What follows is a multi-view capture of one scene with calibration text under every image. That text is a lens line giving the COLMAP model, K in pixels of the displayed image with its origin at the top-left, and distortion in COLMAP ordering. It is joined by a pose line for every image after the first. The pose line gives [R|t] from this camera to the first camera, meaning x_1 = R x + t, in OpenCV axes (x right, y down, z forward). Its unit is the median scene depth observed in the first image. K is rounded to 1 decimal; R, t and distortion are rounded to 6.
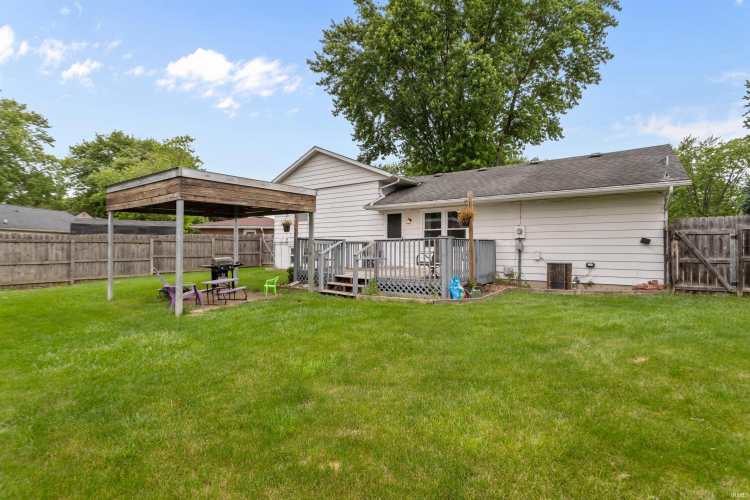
lens RADIAL K [[351.6, 0, 373.5], [0, 351.6, 241.2], [0, 0, 1]] dist [-0.001009, 0.001141]
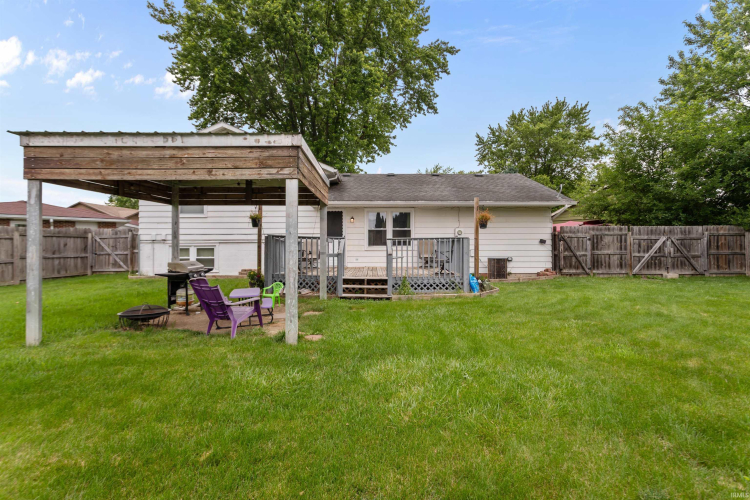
lens RADIAL K [[351.6, 0, 373.5], [0, 351.6, 241.2], [0, 0, 1]] dist [-0.001009, 0.001141]
pose [[0.814916, 0.006379, 0.579544, -0.603922], [-0.006814, 0.999976, -0.001426, 0.005979], [-0.579539, -0.002787, 0.814939, 0.239773]]
